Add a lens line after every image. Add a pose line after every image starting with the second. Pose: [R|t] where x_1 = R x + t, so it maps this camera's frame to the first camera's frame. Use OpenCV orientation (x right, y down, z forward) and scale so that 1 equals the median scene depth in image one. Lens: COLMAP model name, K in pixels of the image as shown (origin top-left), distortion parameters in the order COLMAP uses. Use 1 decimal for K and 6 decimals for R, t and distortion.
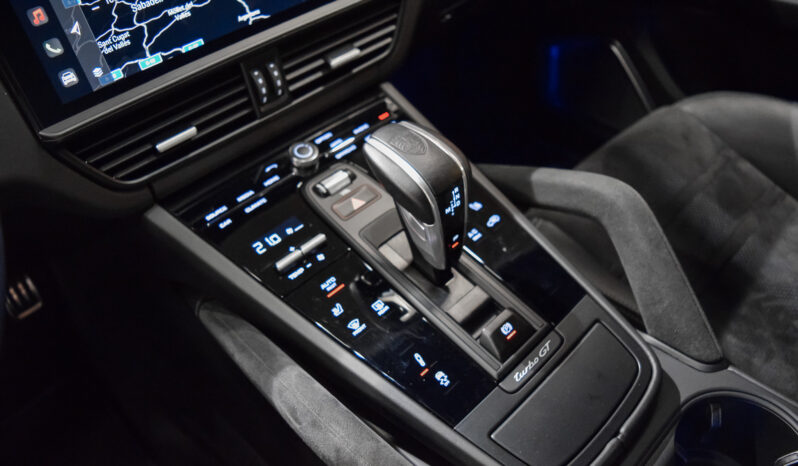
lens RADIAL K [[633.7, 0, 395.4], [0, 633.7, 233.0], [0, 0, 1]] dist [-0.078679, 0.008263]
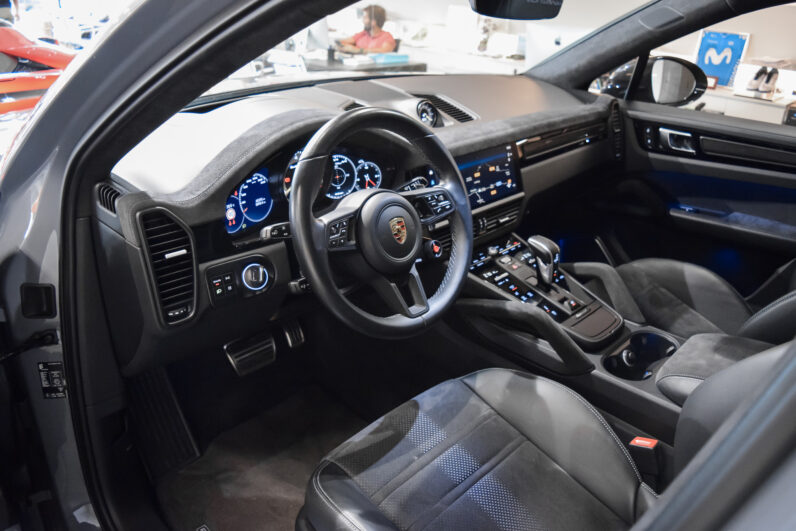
lens RADIAL K [[619.7, 0, 399.6], [0, 619.7, 267.4], [0, 0, 1]] dist [-0.090720, 0.013489]
pose [[0.997612, 0.061174, 0.032049, -0.680649], [-0.049078, 0.954487, -0.294187, 0.813010], [-0.048587, 0.291912, 0.955210, -1.638256]]
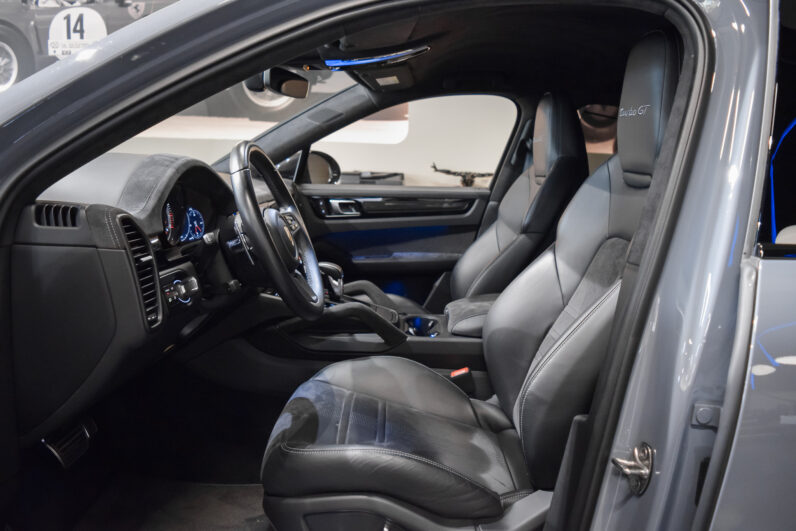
lens RADIAL K [[619.7, 0, 396.7], [0, 619.7, 265.1], [0, 0, 1]] dist [-0.090720, 0.013489]
pose [[0.724444, -0.051876, 0.687379, -2.066837], [0.417799, 0.826183, -0.377976, 1.341203], [-0.548293, 0.561008, 0.620197, -1.459084]]
